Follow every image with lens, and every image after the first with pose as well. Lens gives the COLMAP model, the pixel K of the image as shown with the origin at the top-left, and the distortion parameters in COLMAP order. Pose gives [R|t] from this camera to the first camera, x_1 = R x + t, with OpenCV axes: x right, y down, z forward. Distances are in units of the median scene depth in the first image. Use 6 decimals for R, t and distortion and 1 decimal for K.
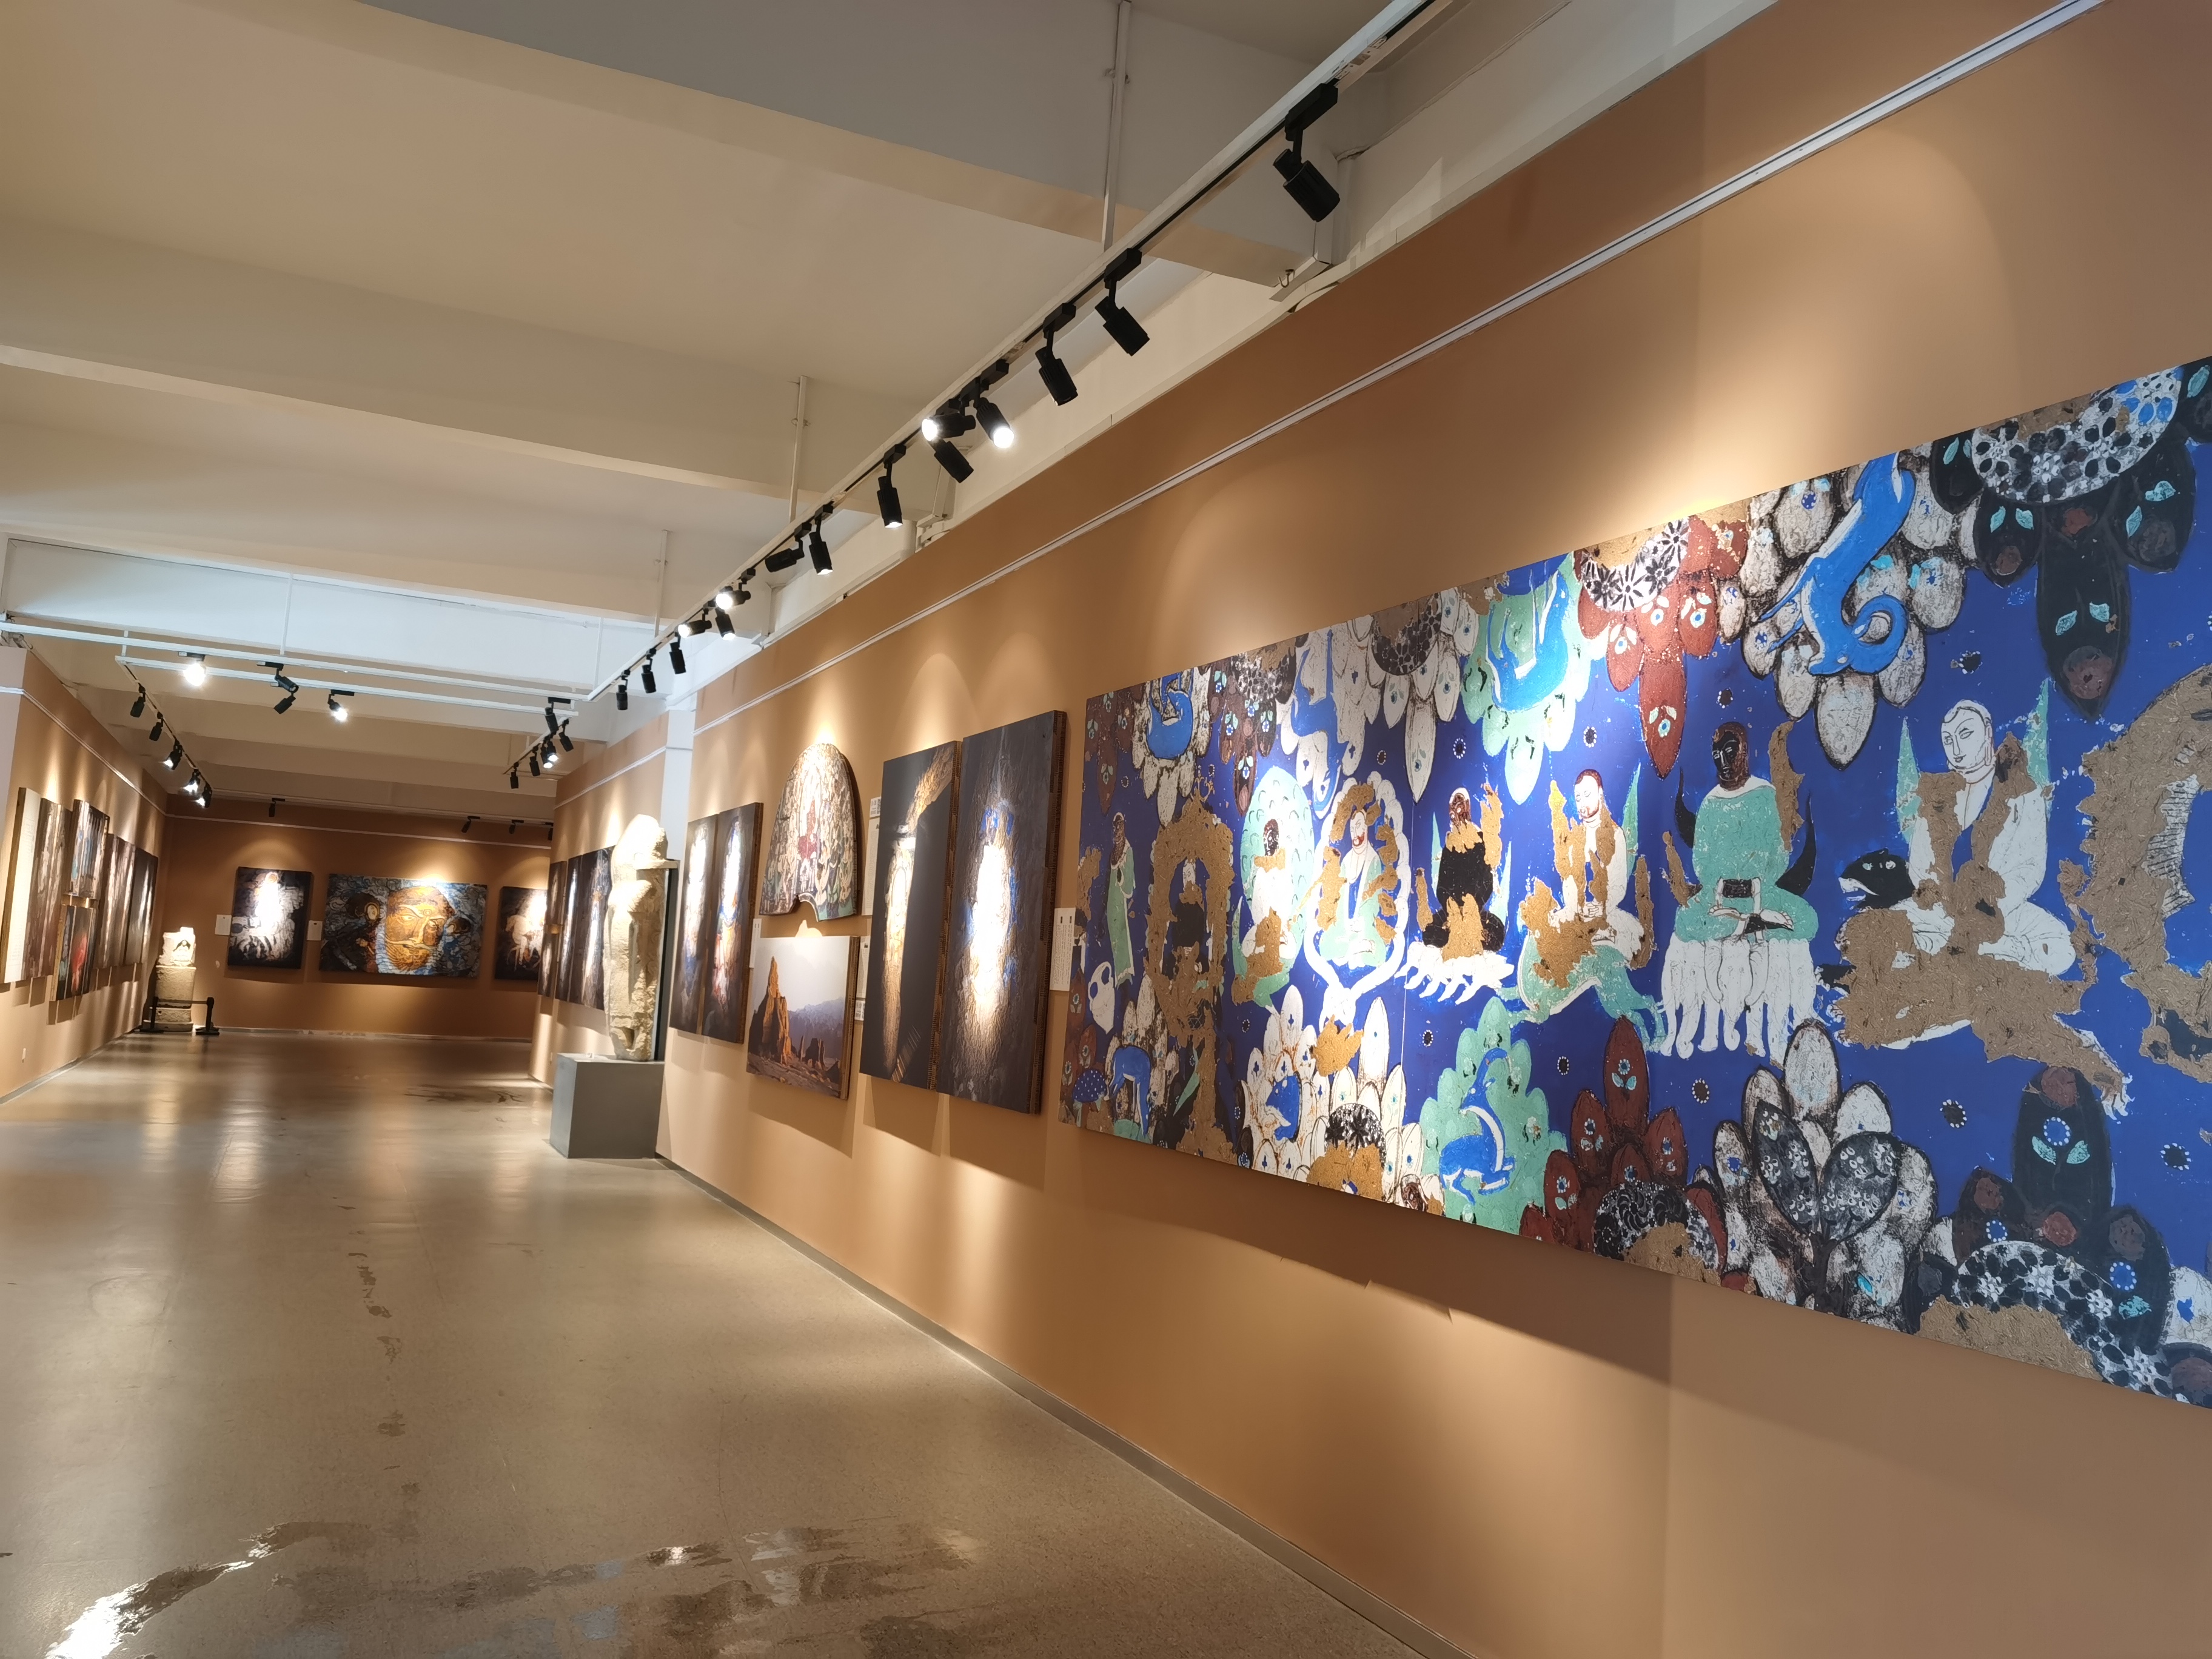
lens RADIAL K [[1723.3, 0, 1106.0], [0, 1723.3, 829.5], [0, 0, 1]] dist [0.028826, 0.000774]
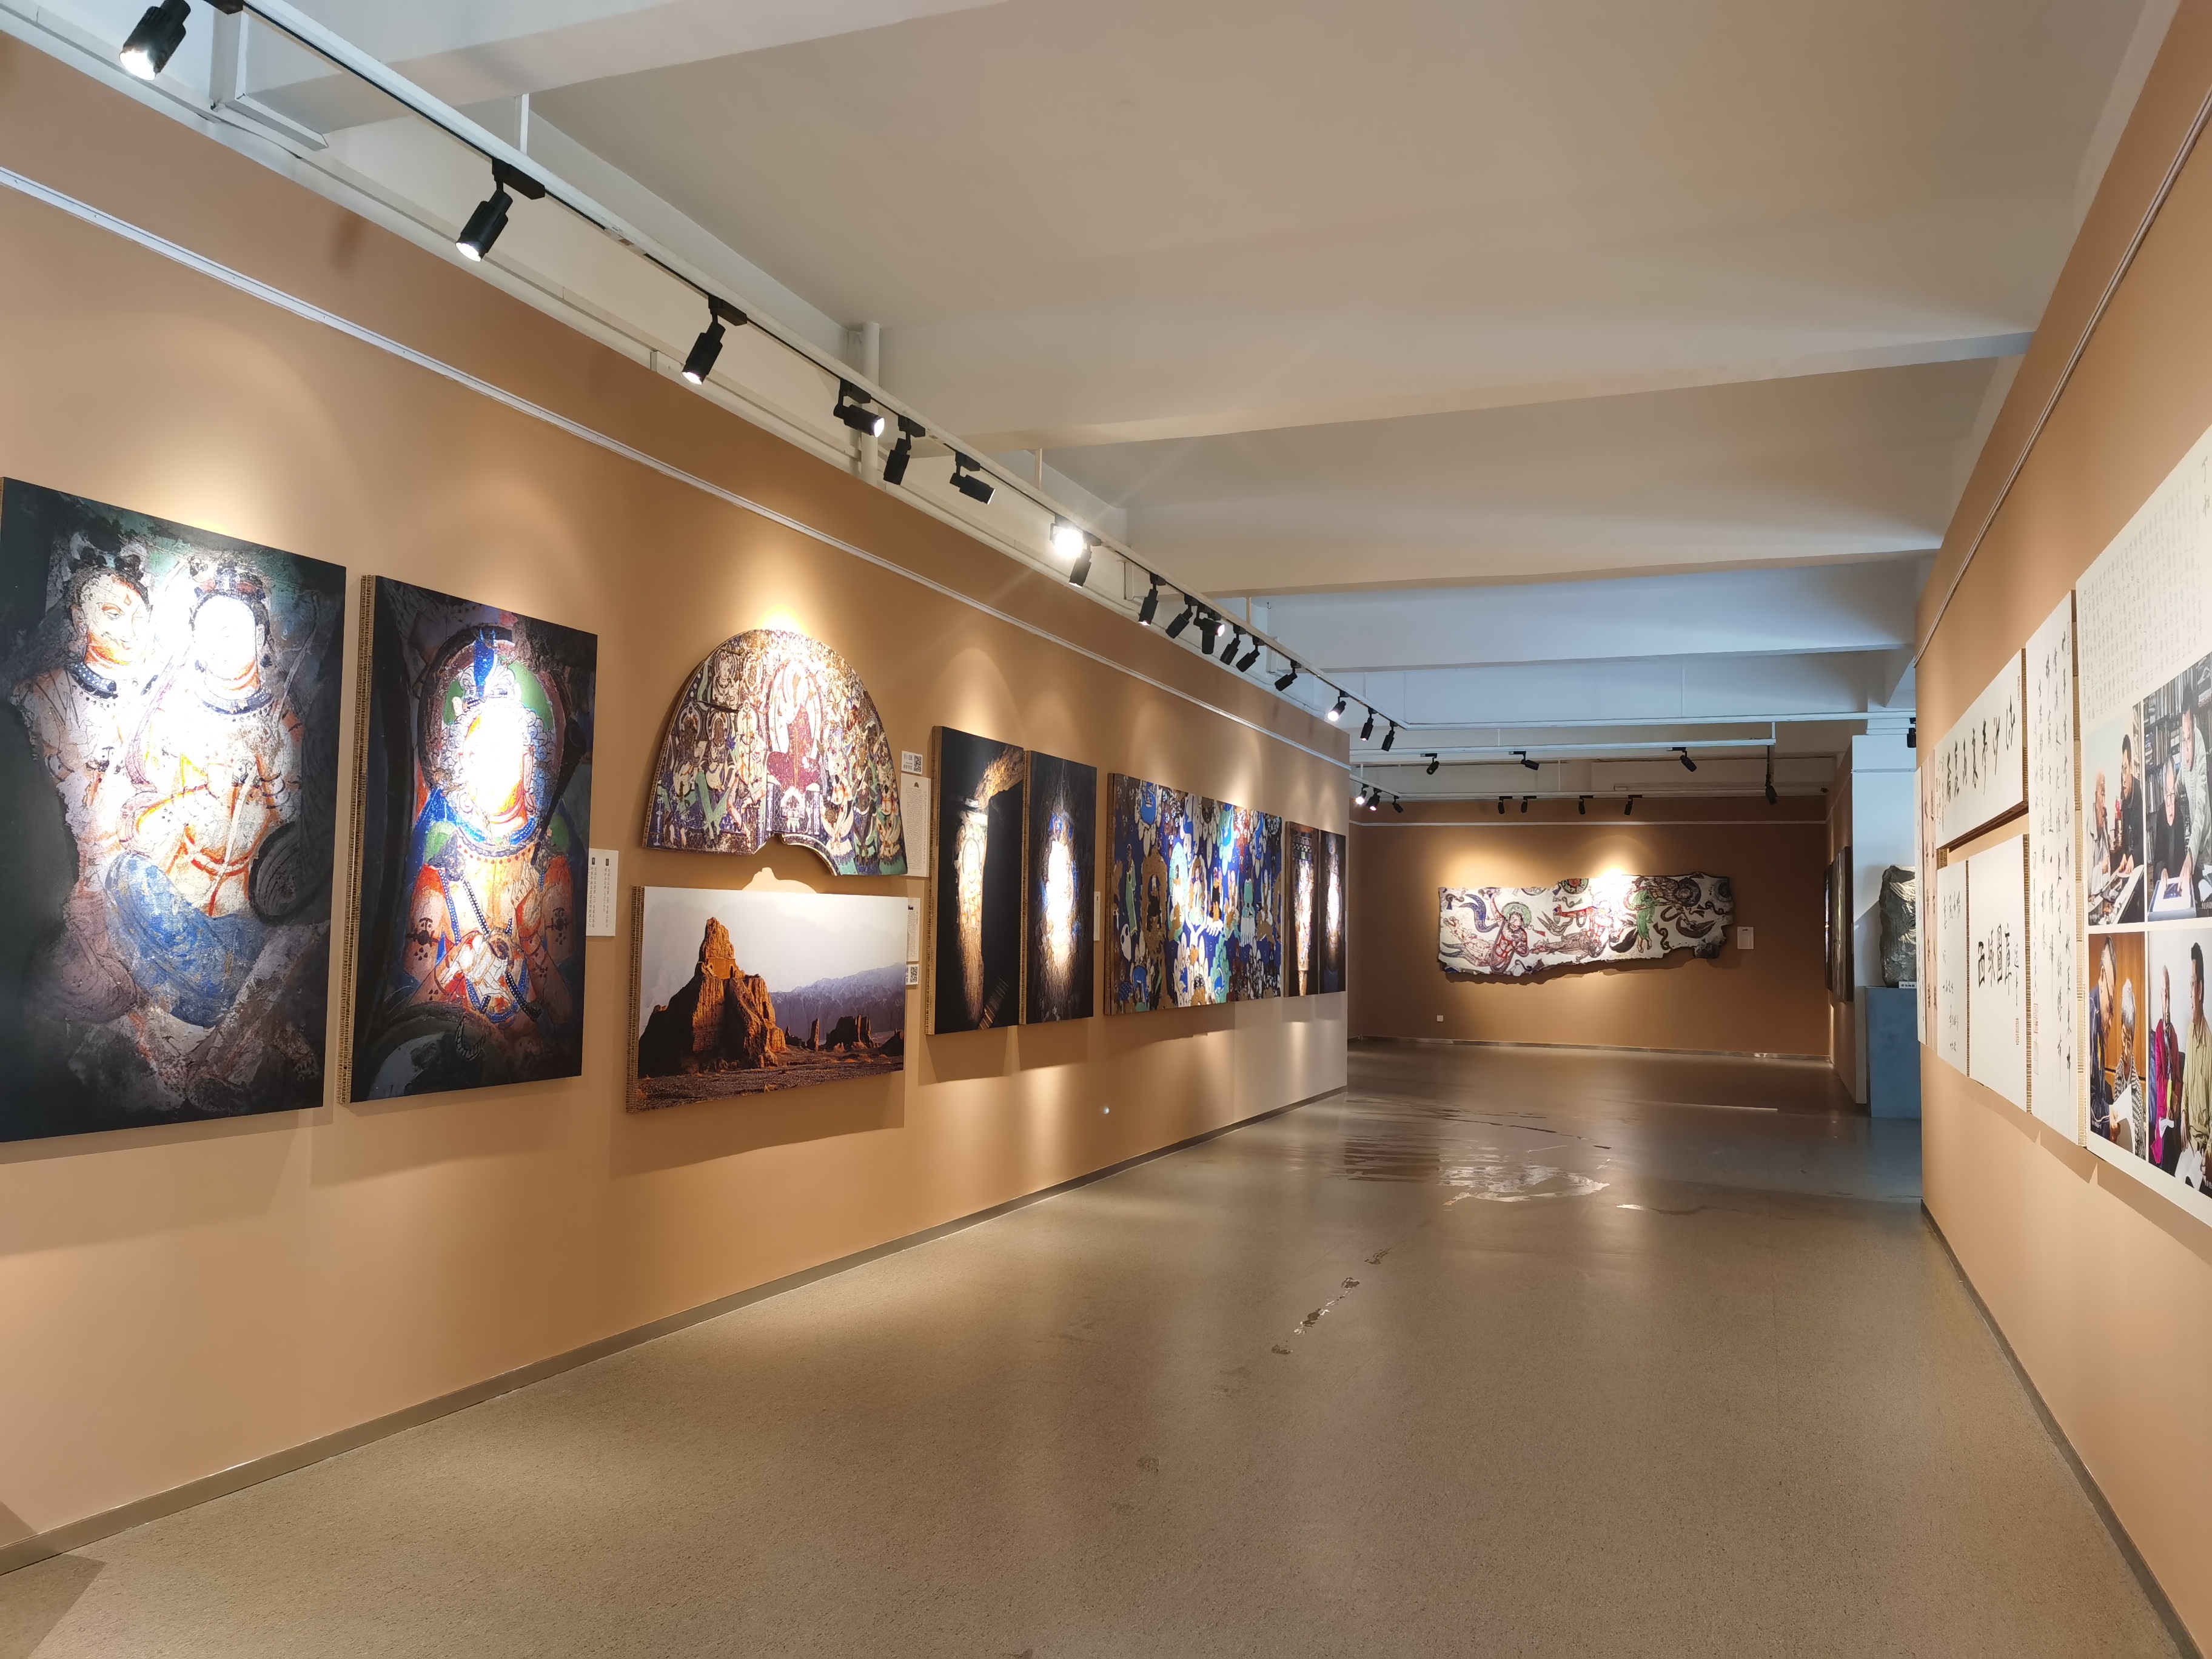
lens RADIAL K [[1723.3, 0, 1106.0], [0, 1723.3, 829.5], [0, 0, 1]] dist [0.028826, 0.000774]
pose [[-0.700454, -0.038189, 0.712675, -1.431230], [-0.131903, 0.988292, -0.076683, 0.132817], [-0.701403, -0.147717, -0.697291, 2.541633]]
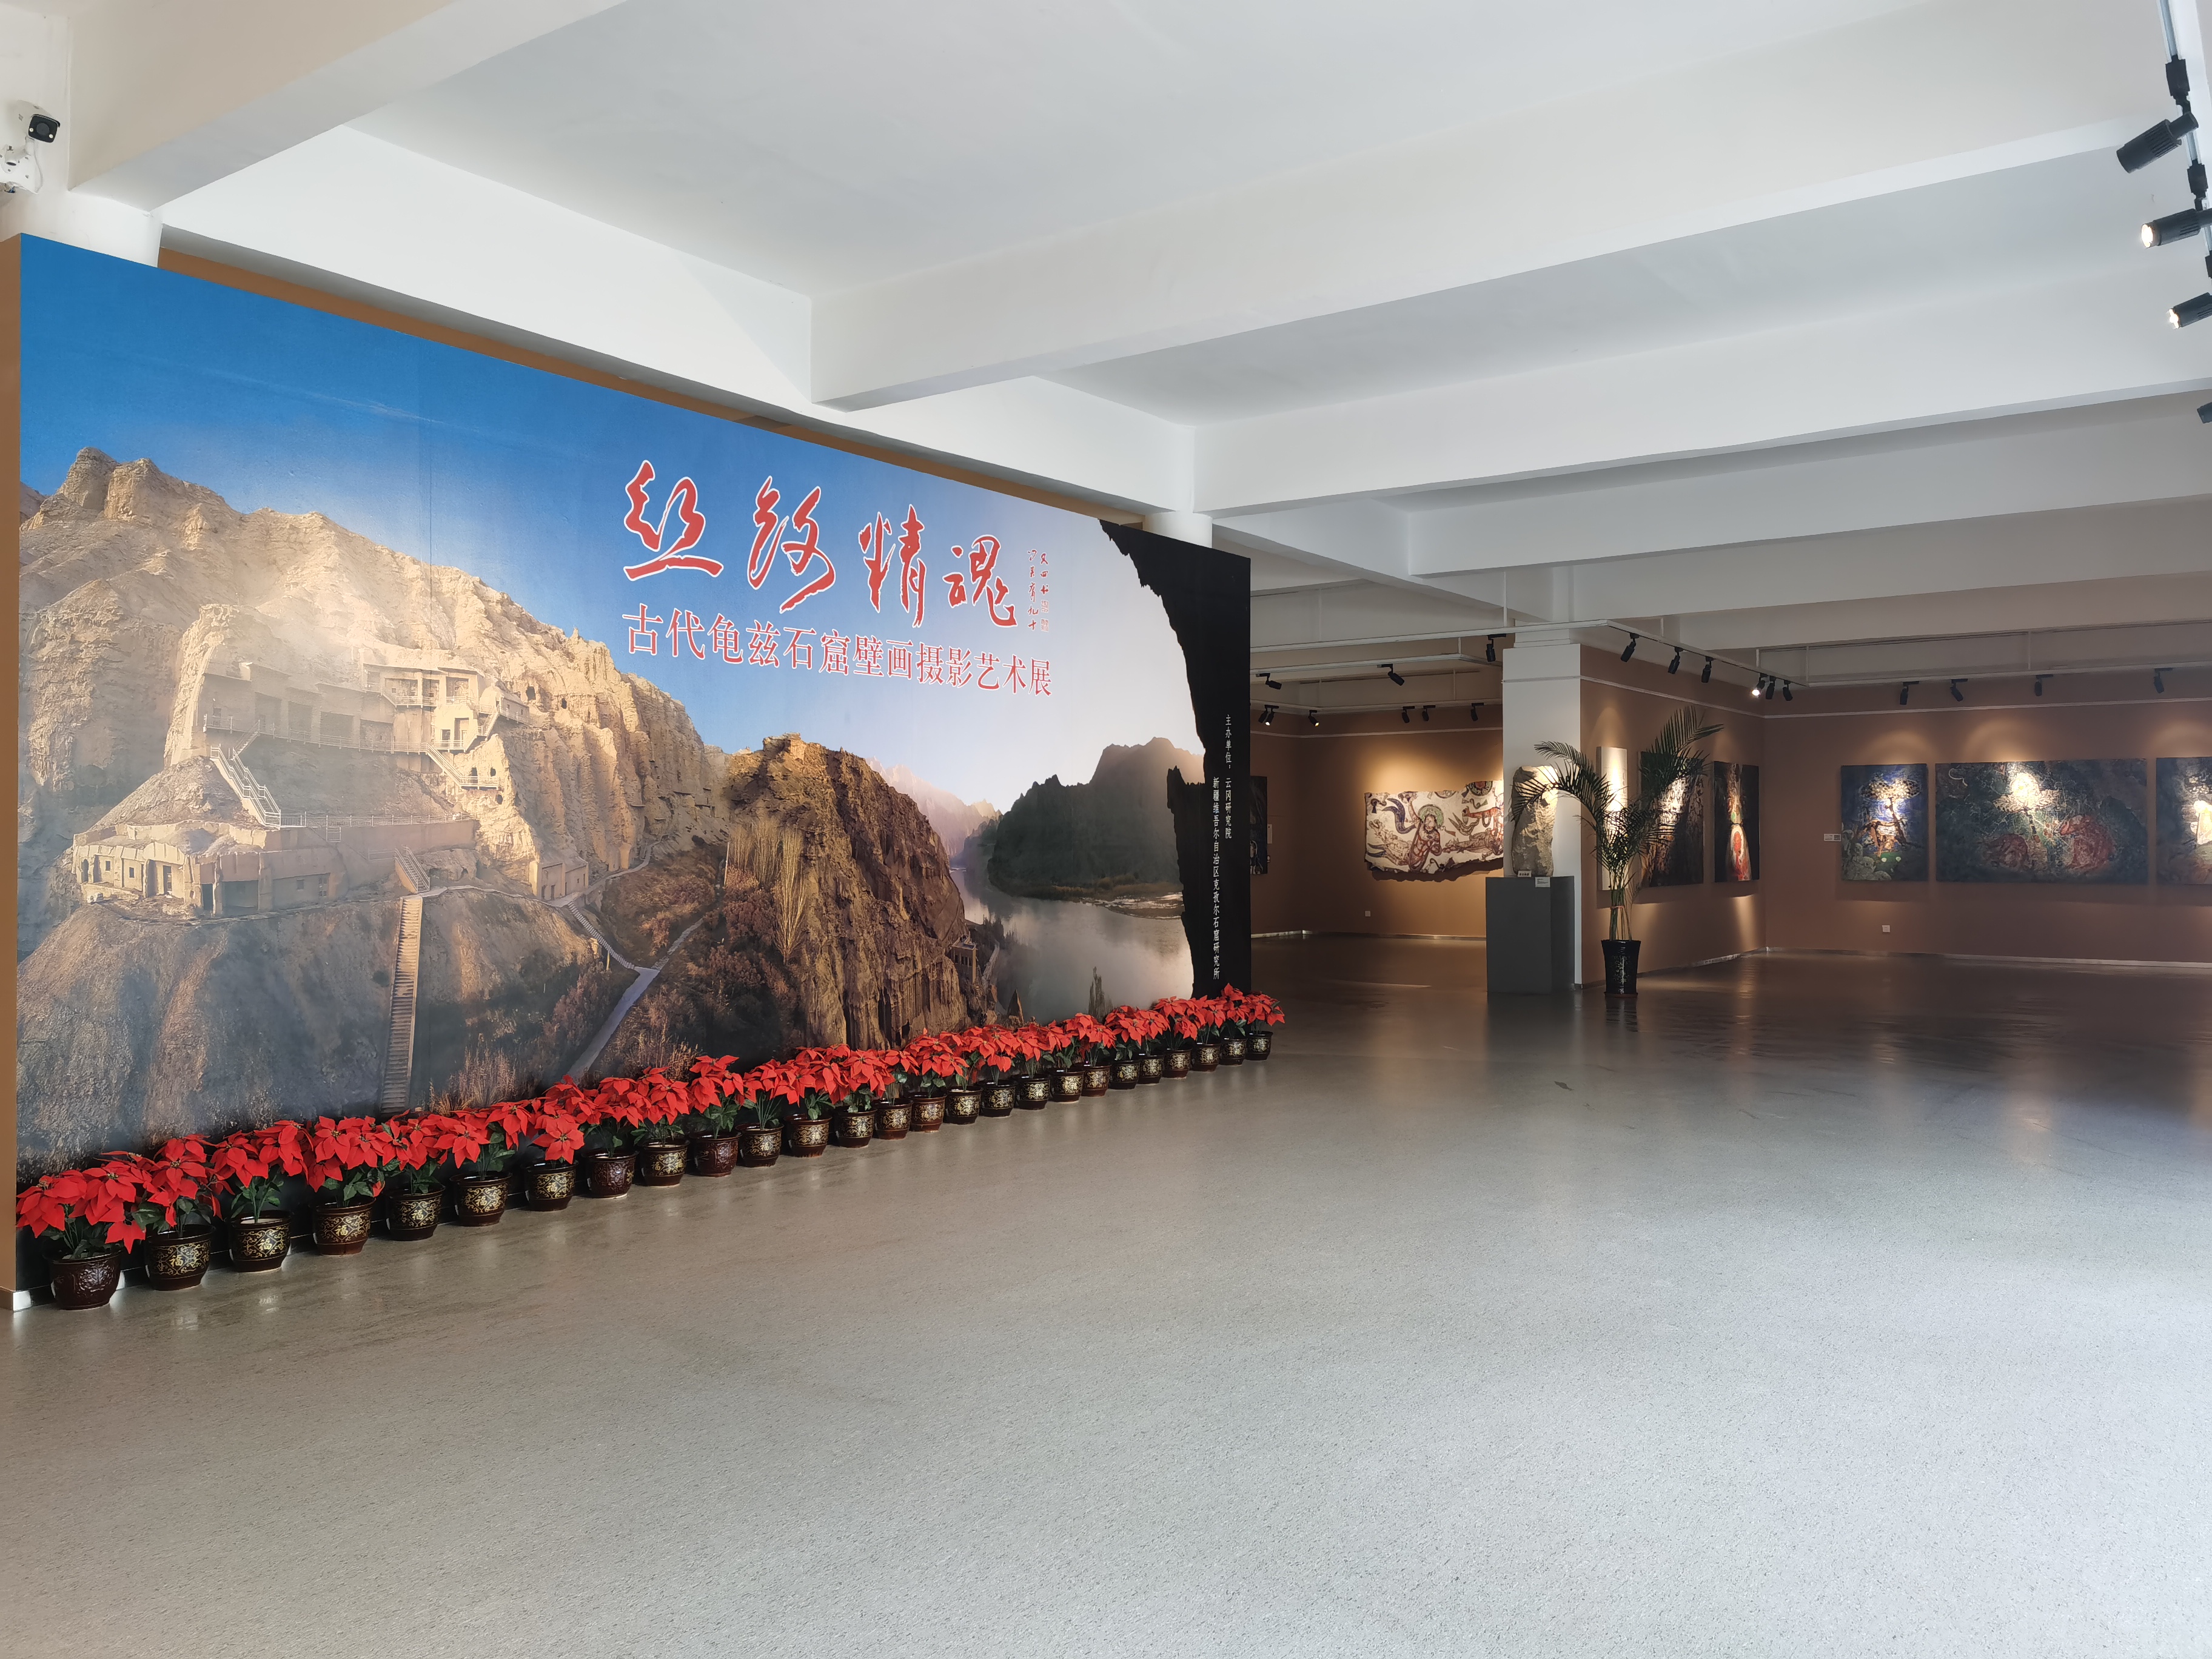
lens RADIAL K [[1723.3, 0, 1106.0], [0, 1723.3, 829.5], [0, 0, 1]] dist [0.028826, 0.000774]
pose [[-0.490788, -0.061913, 0.869076, -2.724748], [-0.112058, 0.993673, 0.007508, -0.032168], [-0.864043, -0.093702, -0.494621, 1.785219]]
